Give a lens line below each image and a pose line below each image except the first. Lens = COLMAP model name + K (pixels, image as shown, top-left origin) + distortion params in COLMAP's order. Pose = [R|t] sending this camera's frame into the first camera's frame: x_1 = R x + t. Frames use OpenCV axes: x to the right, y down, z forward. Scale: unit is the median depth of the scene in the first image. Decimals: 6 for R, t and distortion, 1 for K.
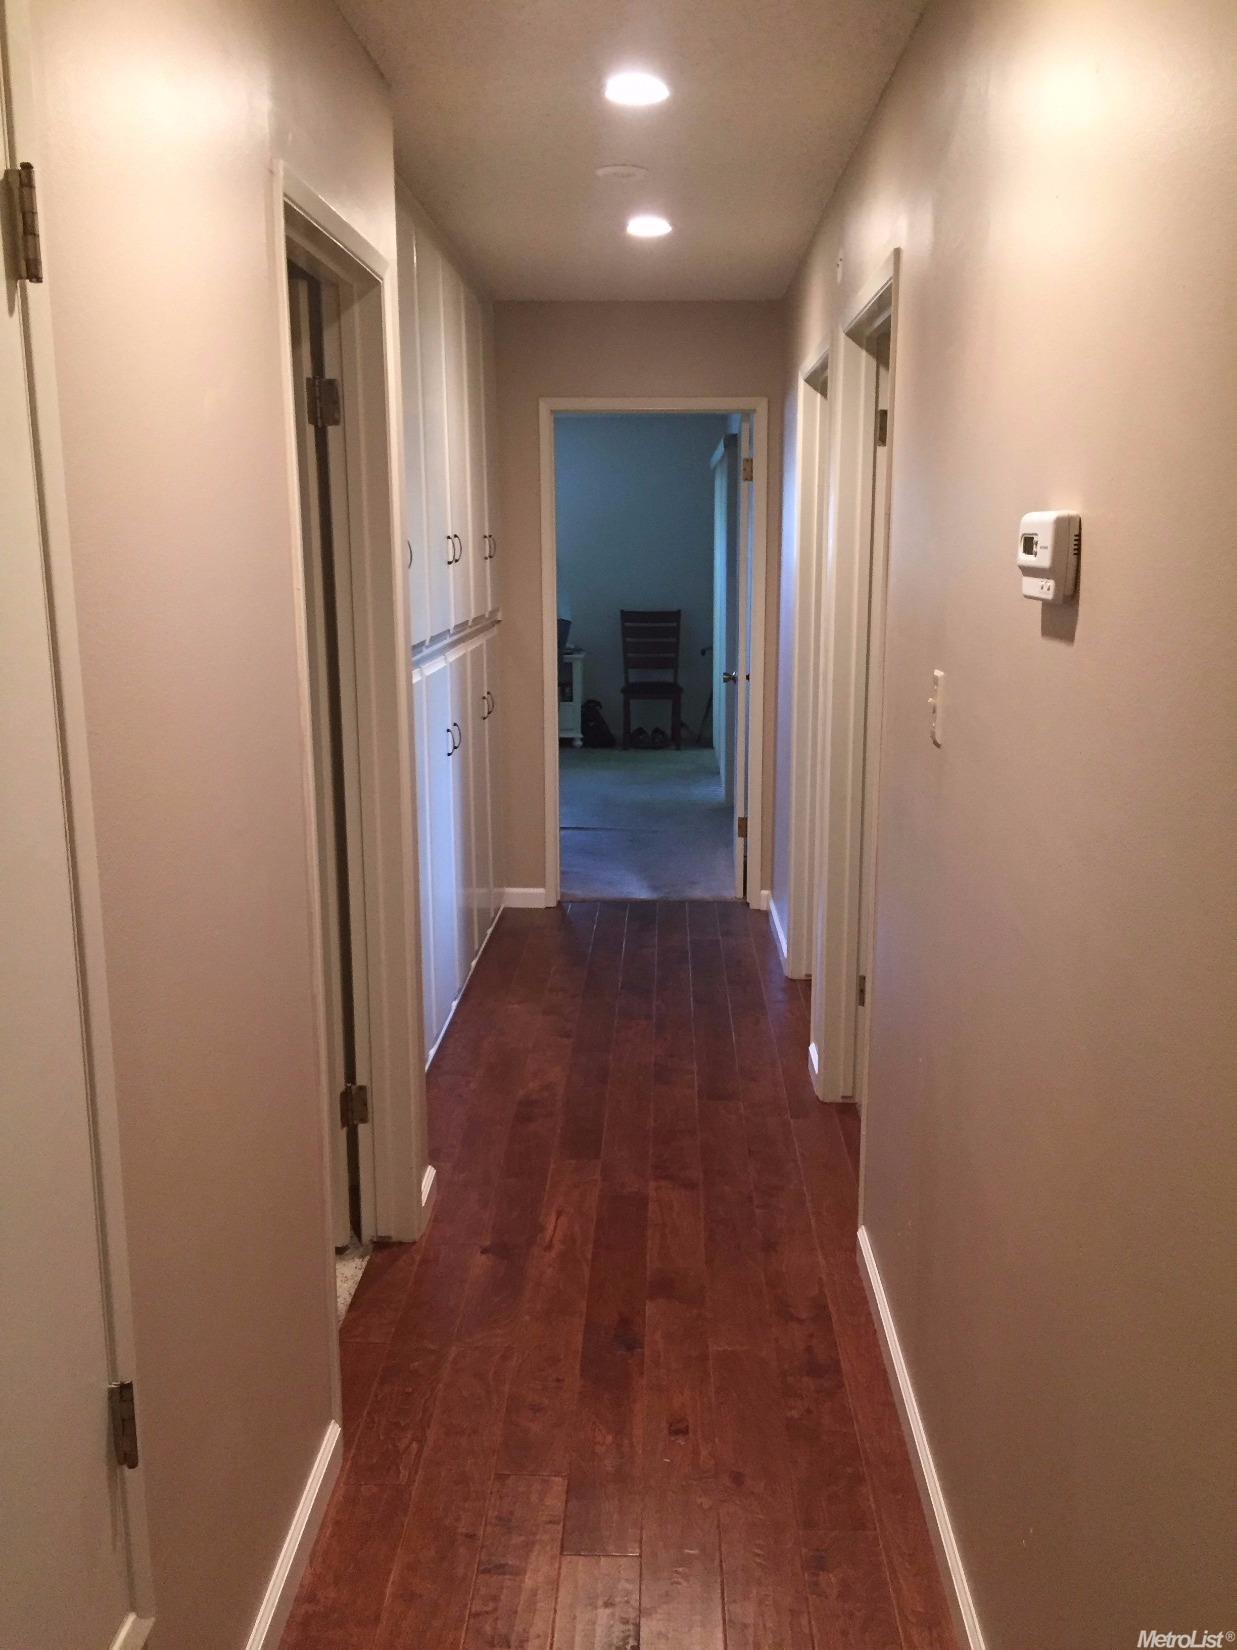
lens RADIAL K [[1424.8, 0, 623.6], [0, 1424.8, 830.0], [0, 0, 1]] dist [0.094221, -0.144542]
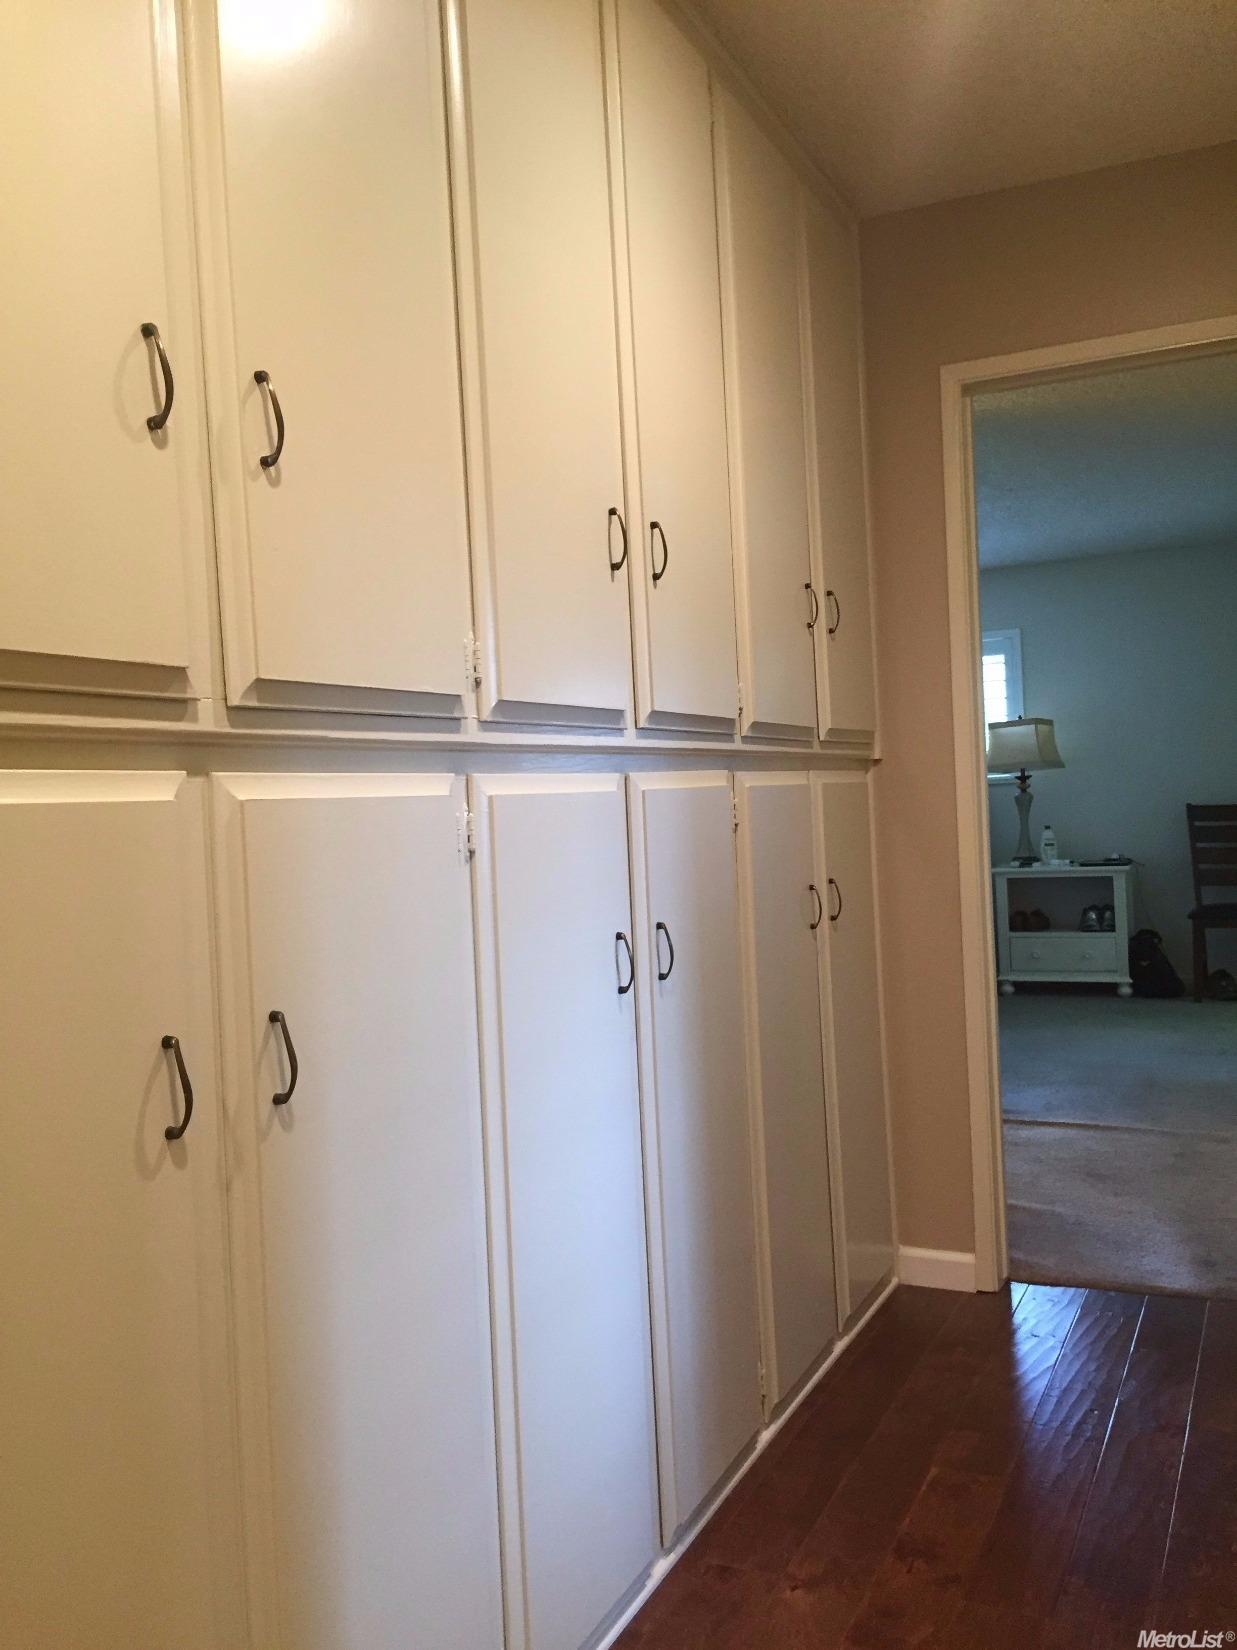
lens RADIAL K [[1424.8, 0, 623.6], [0, 1424.8, 830.0], [0, 0, 1]] dist [0.094221, -0.144542]
pose [[0.918390, -0.032267, -0.394359, 0.024829], [-0.036858, 0.985359, -0.166458, -0.012434], [0.393957, 0.167408, 0.903755, 0.263894]]
